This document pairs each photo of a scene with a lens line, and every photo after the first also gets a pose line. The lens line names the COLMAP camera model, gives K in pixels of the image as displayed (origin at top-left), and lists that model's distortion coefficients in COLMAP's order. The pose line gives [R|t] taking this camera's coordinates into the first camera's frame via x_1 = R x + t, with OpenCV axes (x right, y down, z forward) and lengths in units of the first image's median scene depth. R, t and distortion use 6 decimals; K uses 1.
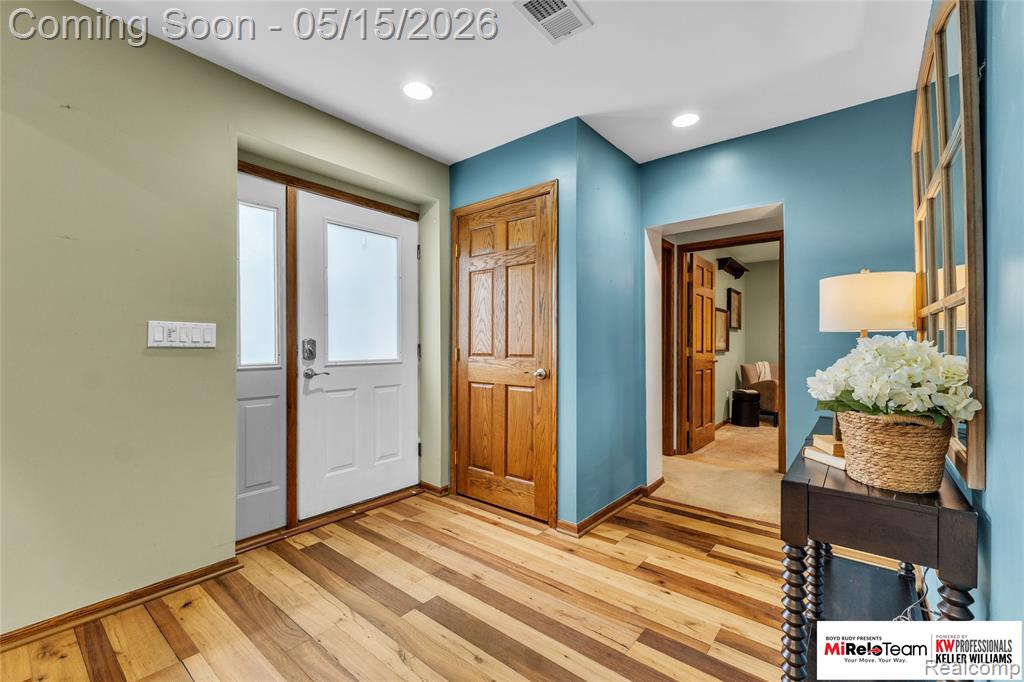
lens RADIAL K [[429.8, 0, 512.0], [0, 429.8, 341.0], [0, 0, 1]] dist [0.000016, -0.000093]
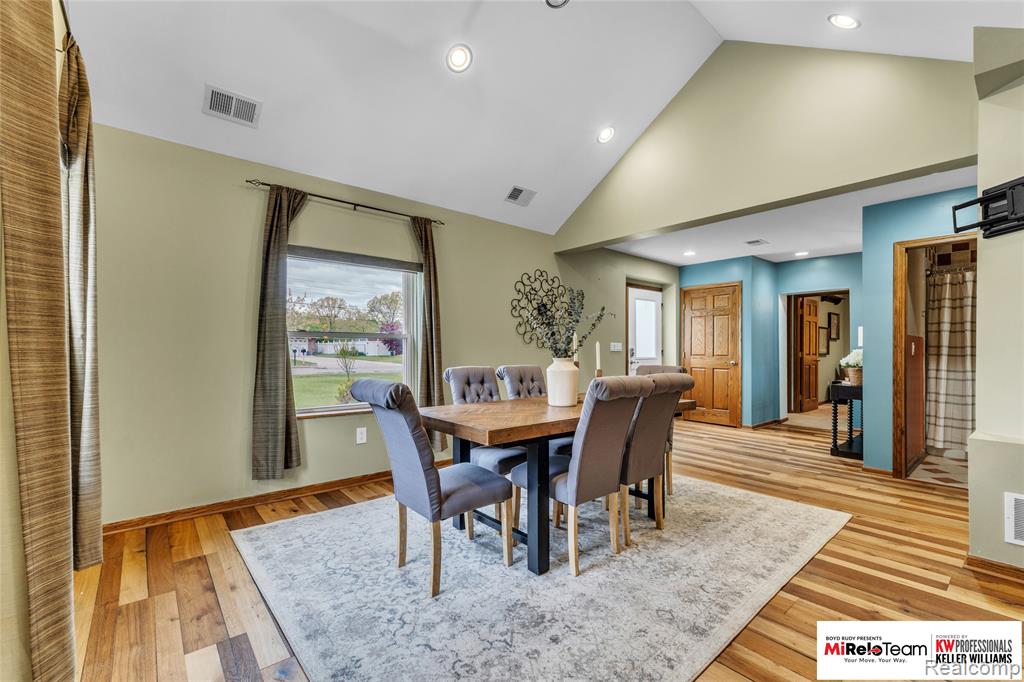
lens RADIAL K [[441.9, 0, 511.7], [0, 441.9, 345.9], [0, 0, 1]] dist [-0.002448, -0.000212]
pose [[0.984128, -0.000105, -0.177458, -0.576576], [0.000549, 0.999997, 0.002456, -0.019521], [0.177457, -0.002515, 0.984125, -1.312229]]
